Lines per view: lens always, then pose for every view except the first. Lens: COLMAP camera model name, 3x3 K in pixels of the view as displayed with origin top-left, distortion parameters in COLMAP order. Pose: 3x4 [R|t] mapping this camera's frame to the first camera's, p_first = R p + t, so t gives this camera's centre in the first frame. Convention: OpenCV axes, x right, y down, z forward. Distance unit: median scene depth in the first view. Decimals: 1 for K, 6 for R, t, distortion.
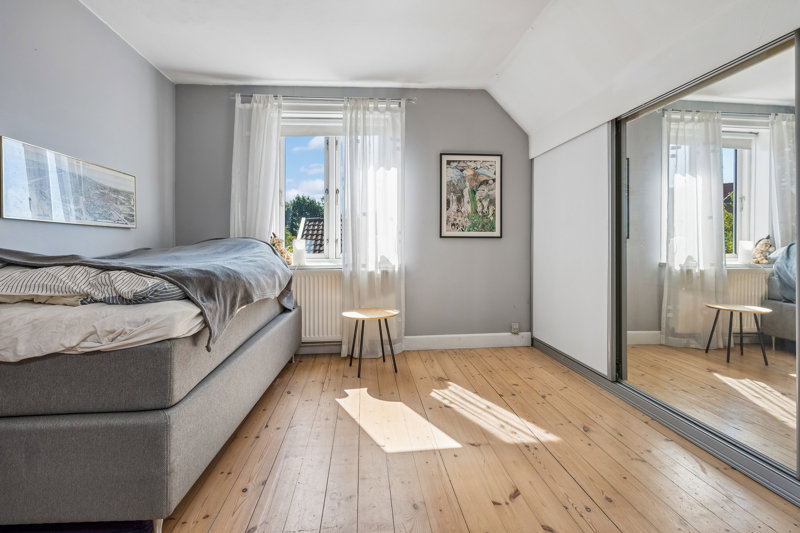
lens RADIAL K [[416.5, 0, 400.0], [0, 416.5, 246.7], [0, 0, 1]] dist [-0.002416, -0.000216]
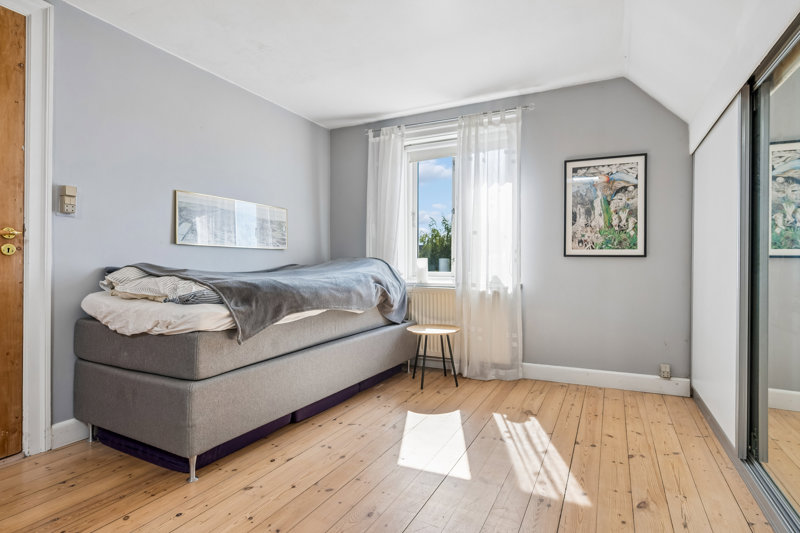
lens RADIAL K [[422.0, 0, 400.0], [0, 422.0, 266.5], [0, 0, 1]] dist [-0.000685, -0.000431]
pose [[0.851813, 0.012769, -0.523690, 0.282291], [-0.010459, 0.999918, 0.007369, -0.003627], [0.523741, -0.000799, 0.851877, 0.059007]]
